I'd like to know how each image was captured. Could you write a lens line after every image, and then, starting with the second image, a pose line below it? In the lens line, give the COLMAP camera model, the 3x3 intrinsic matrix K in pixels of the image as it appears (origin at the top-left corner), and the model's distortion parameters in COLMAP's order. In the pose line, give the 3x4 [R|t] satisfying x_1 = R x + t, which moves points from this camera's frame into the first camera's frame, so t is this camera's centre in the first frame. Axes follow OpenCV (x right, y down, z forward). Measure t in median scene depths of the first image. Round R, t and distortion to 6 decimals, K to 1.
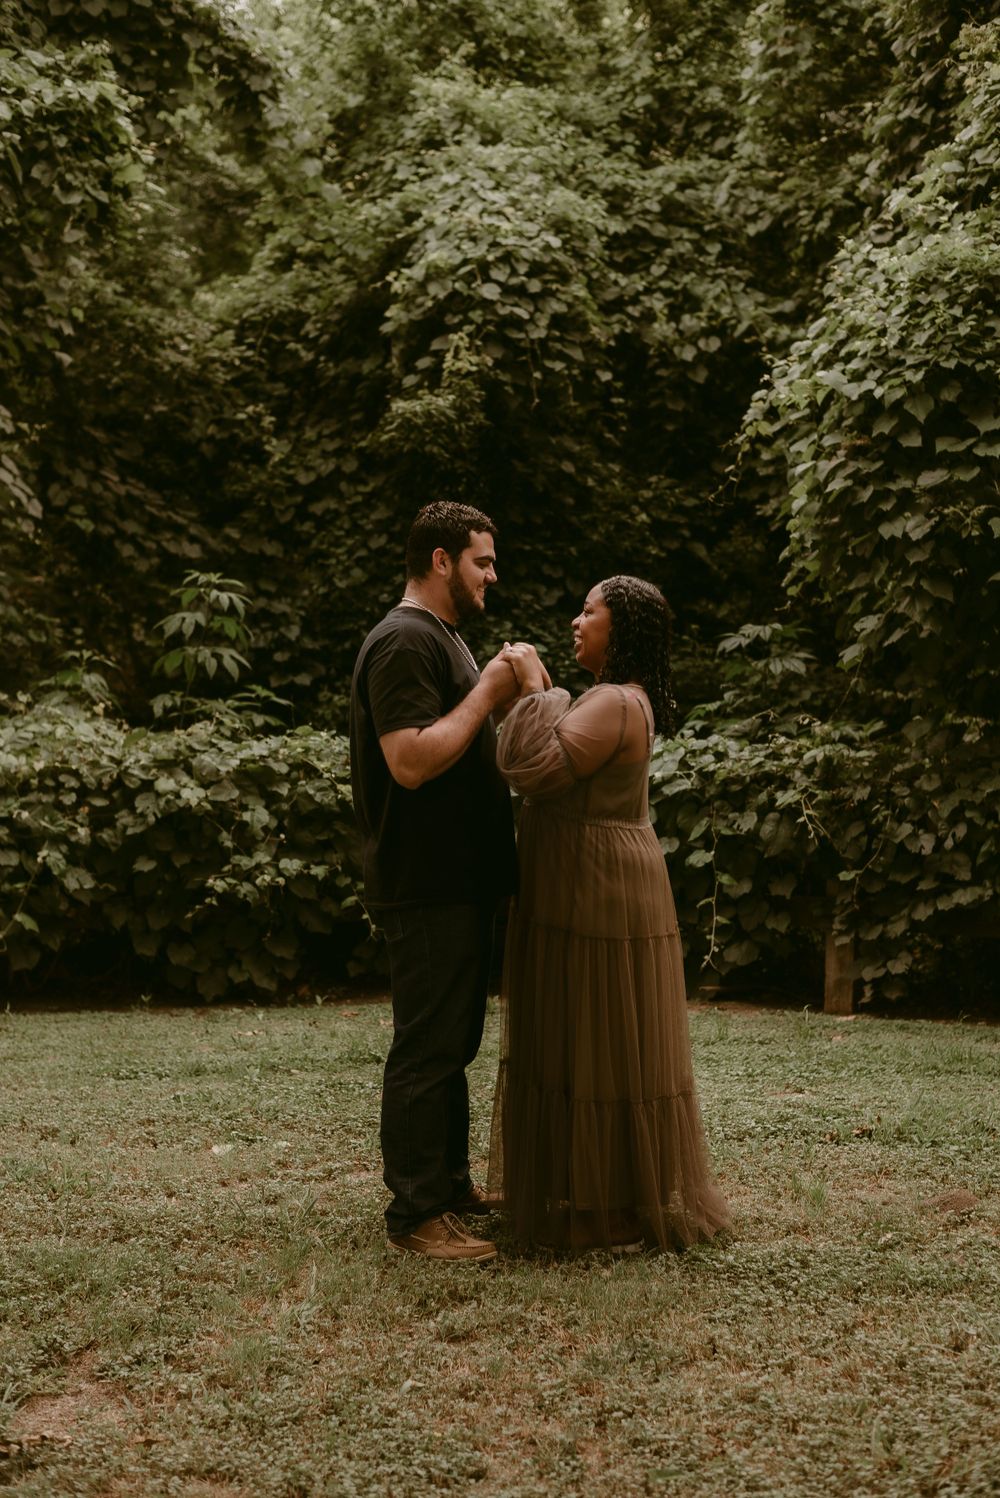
lens RADIAL K [[2183.2, 0, 485.6], [0, 2183.2, 757.2], [0, 0, 1]] dist [-0.100352, 0.083338]
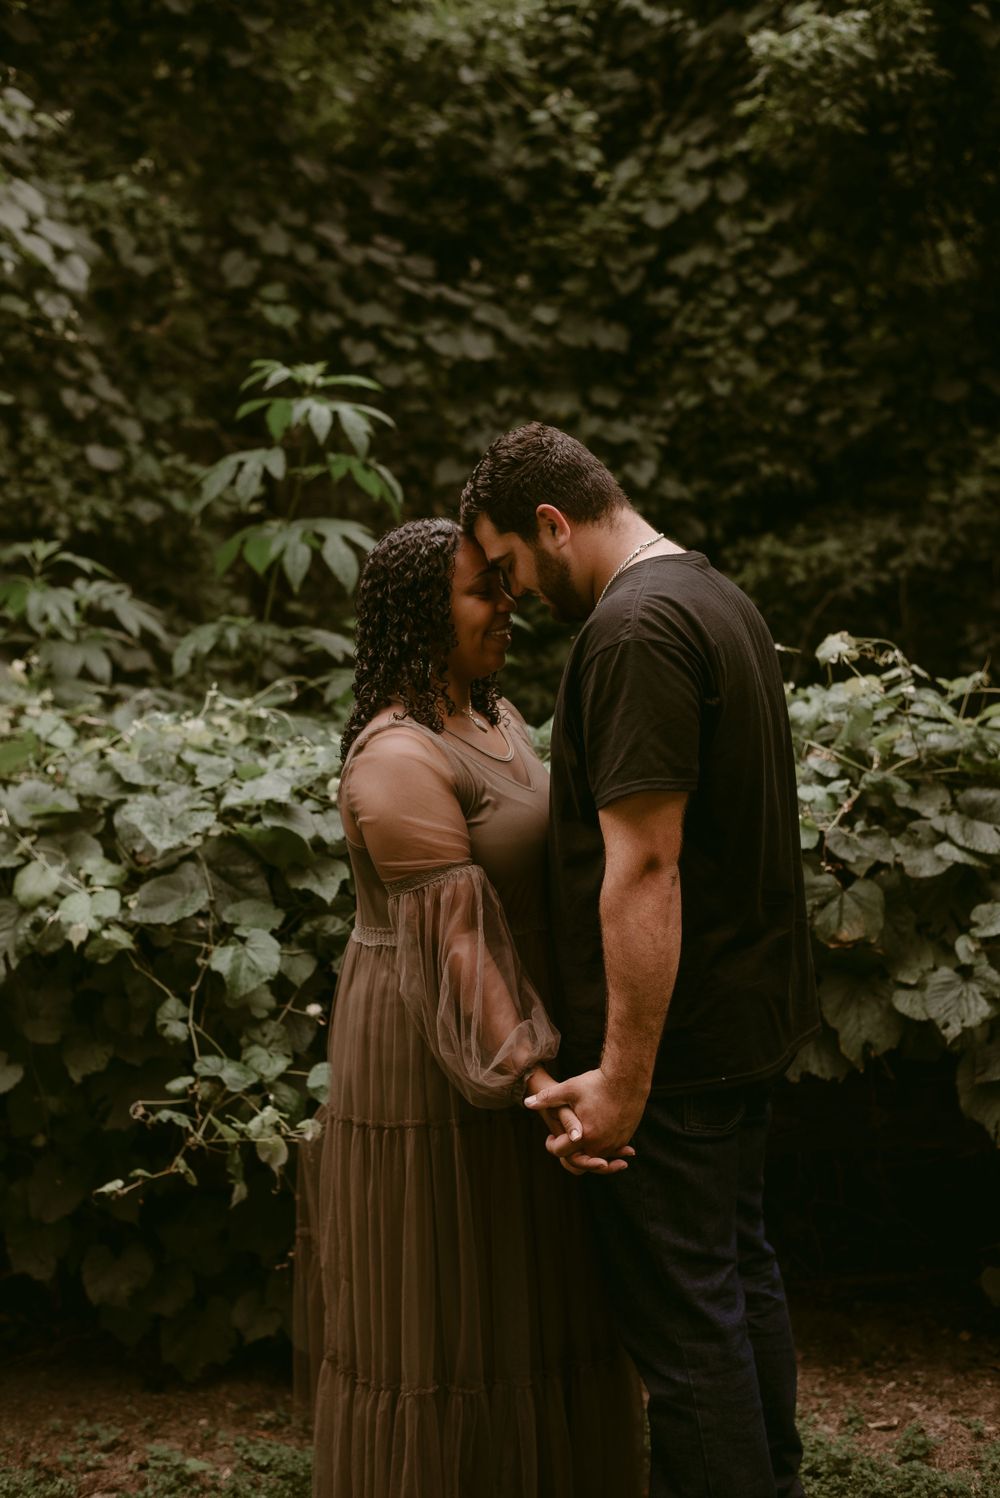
lens RADIAL K [[2183.2, 0, 485.6], [0, 2183.2, 757.2], [0, 0, 1]] dist [-0.100352, 0.083338]
pose [[0.965472, -0.017918, -0.259889, 0.027487], [0.037615, 0.996766, 0.071013, -0.024878], [0.257776, -0.078337, 0.963024, 0.434238]]
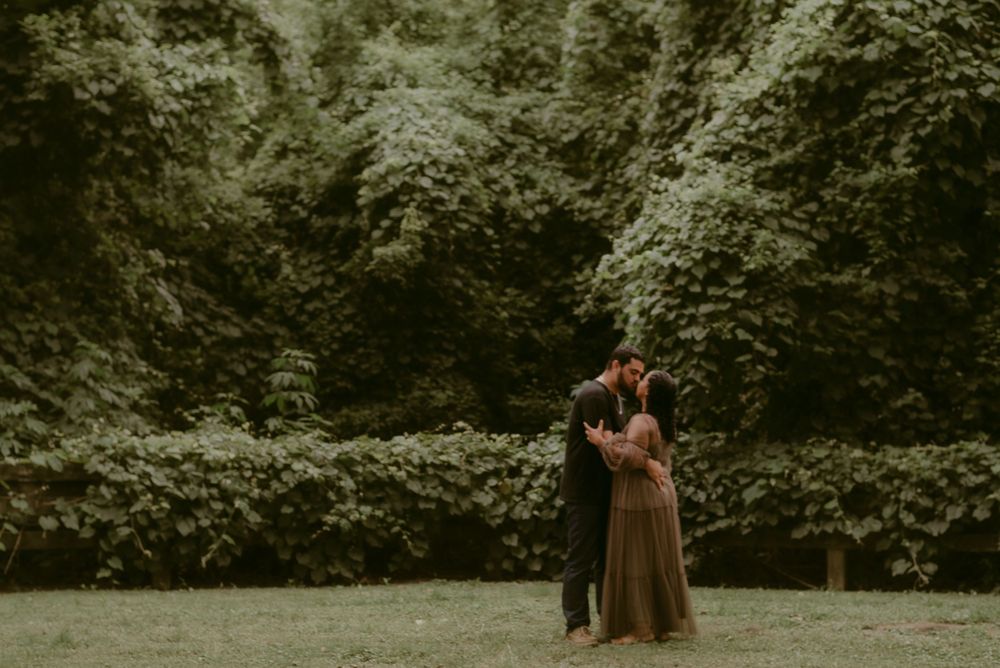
lens RADIAL K [[1686.8, 0, 464.1], [0, 1686.8, 437.7], [0, 0, 1]] dist [-0.071479, 0.051347]
pose [[0.993626, 0.003482, 0.112678, -0.115593], [-0.001067, 0.999769, -0.021486, 0.012992], [-0.112726, 0.021229, 0.993399, -0.303817]]
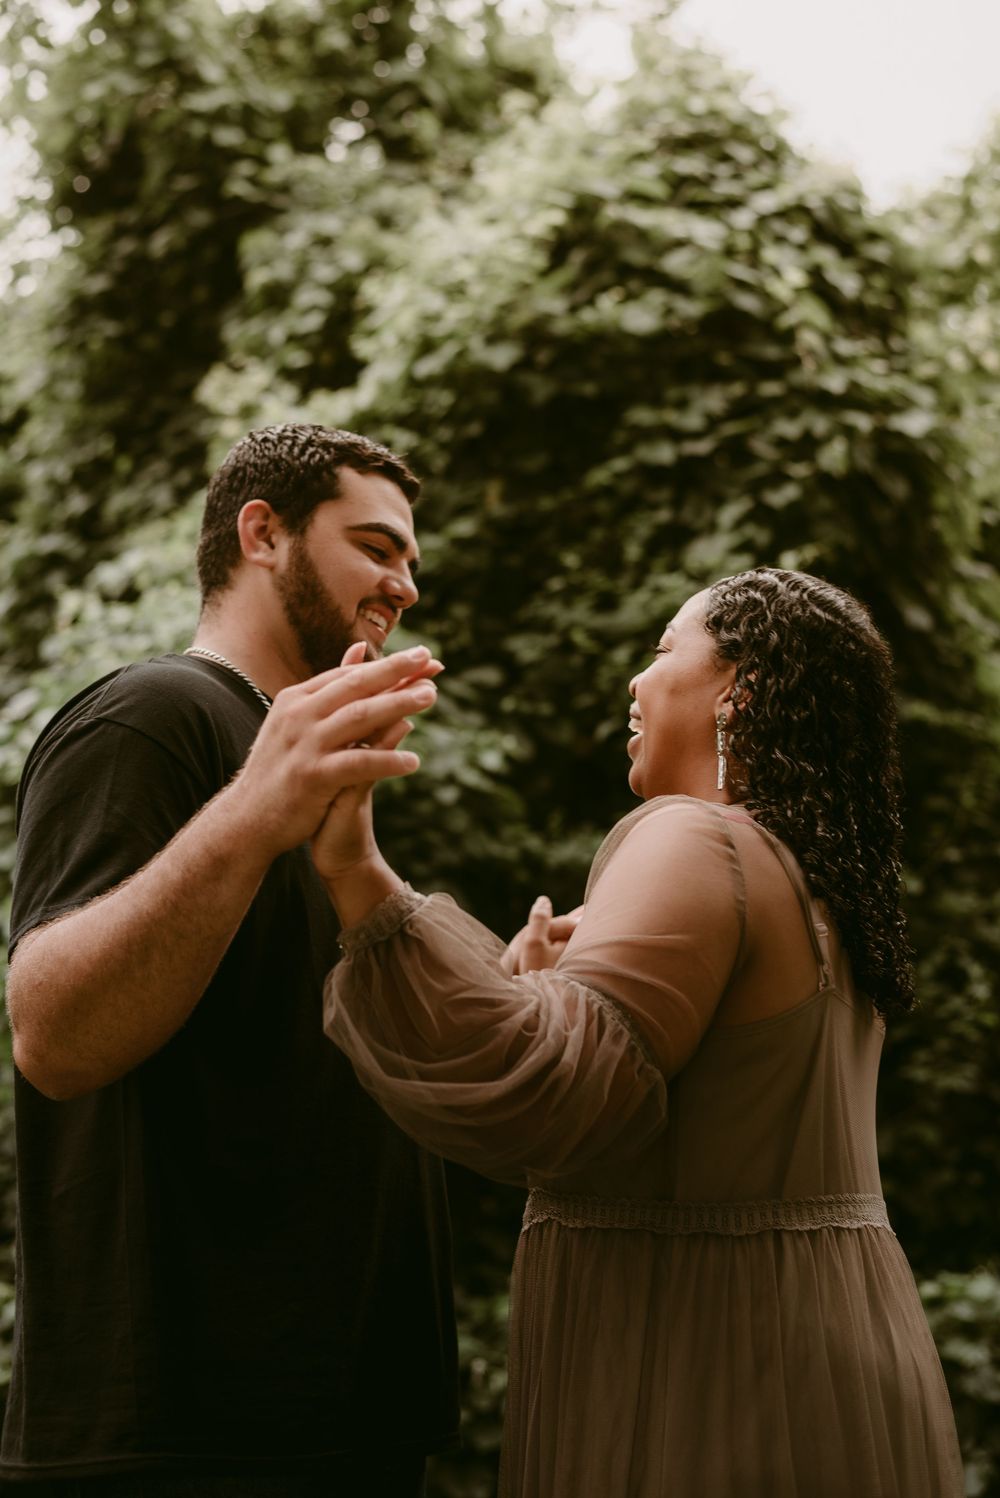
lens RADIAL K [[2135.6, 0, 542.3], [0, 2135.6, 752.4], [0, 0, 1]] dist [-0.105195, 0.060096]
pose [[0.856378, 0.133731, 0.498732, -0.032897], [0.024509, 0.954263, -0.297963, 0.020432], [-0.515768, 0.267392, 0.813932, 0.260460]]
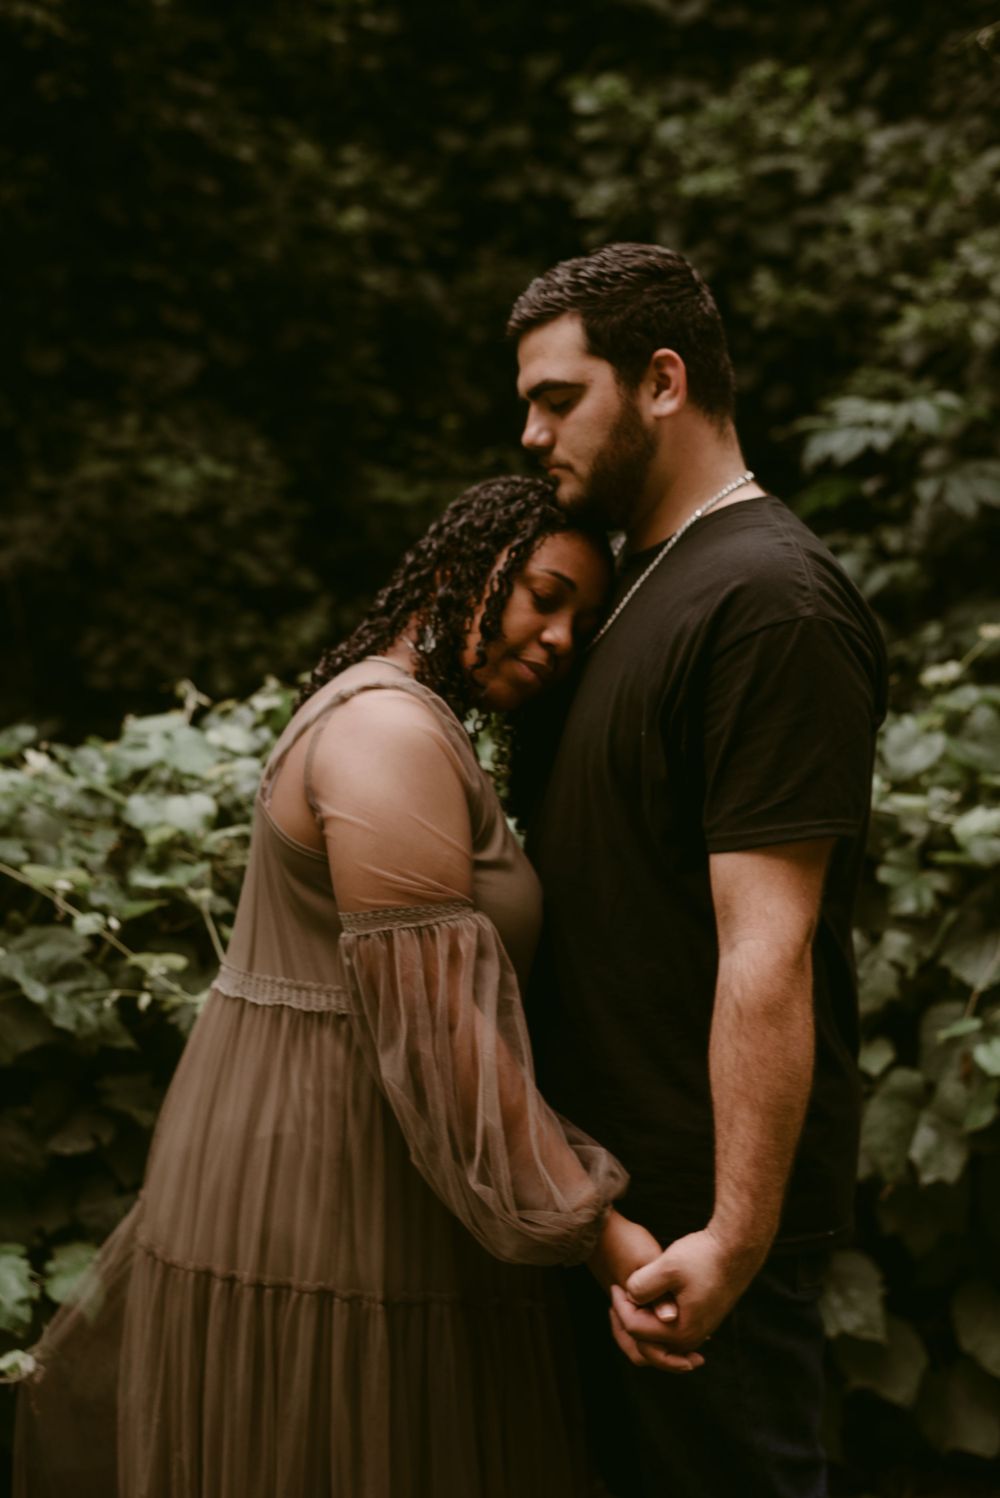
lens RADIAL K [[2351.4, 0, 506.1], [0, 2351.4, 701.6], [0, 0, 1]] dist [-0.114438, 0.006598]
pose [[0.953437, -0.038685, 0.299102, -0.075926], [0.024602, 0.998410, 0.050708, -0.022651], [-0.300588, -0.040989, 0.952873, 0.494192]]
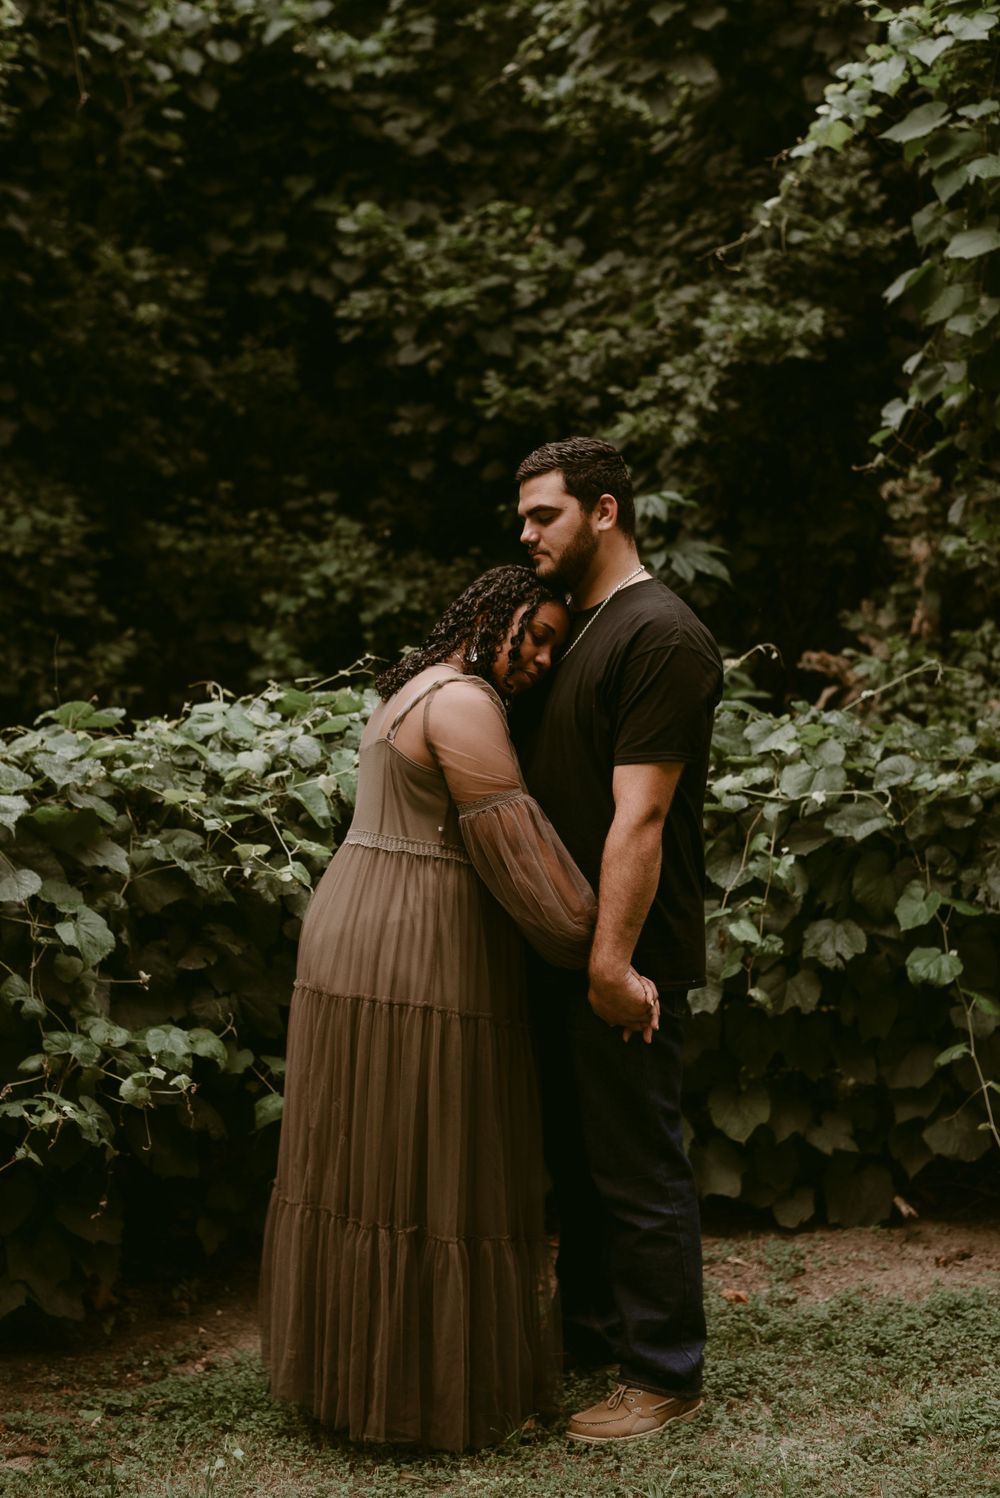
lens RADIAL K [[2332.7, 0, 494.2], [0, 2332.7, 748.9], [0, 0, 1]] dist [-0.113729, 0.062183]
pose [[0.893387, -0.020387, 0.448825, -0.160540], [-0.004331, 0.998533, 0.053977, -0.022304], [-0.449267, -0.050166, 0.891988, 0.391407]]
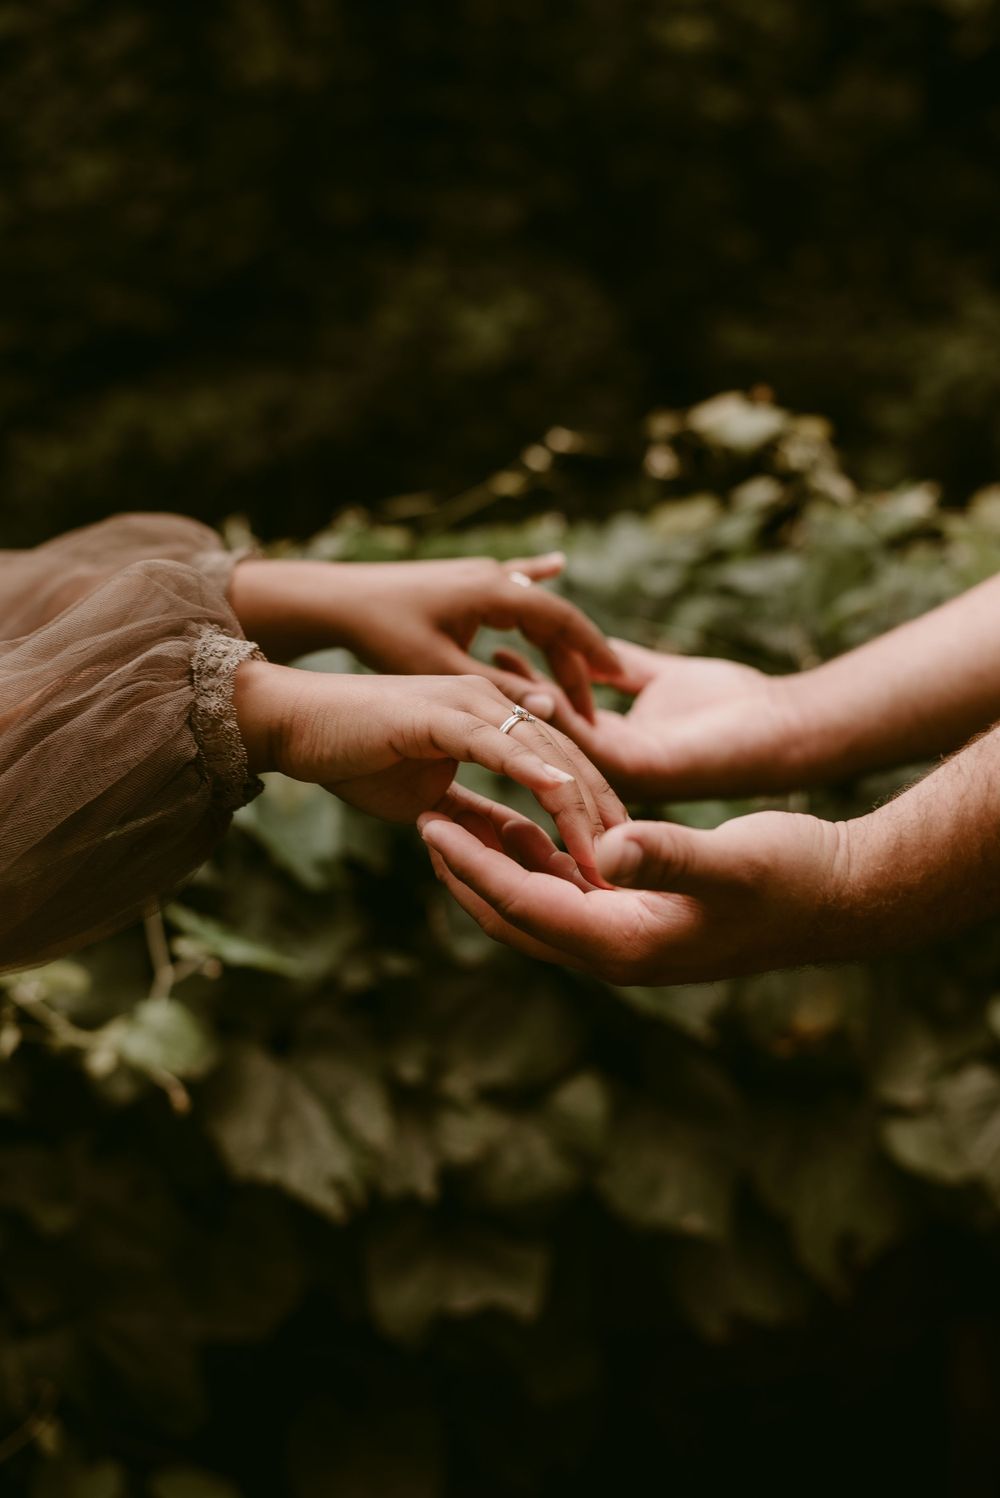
lens RADIAL K [[2228.0, 0, 486.8], [0, 2228.0, 744.8], [0, 0, 1]] dist [-0.100277, -0.001256]
pose [[0.992731, -0.065140, 0.101203, -0.032737], [0.053871, 0.992432, 0.110349, -0.013541], [-0.107626, -0.104094, 0.988727, 0.582353]]
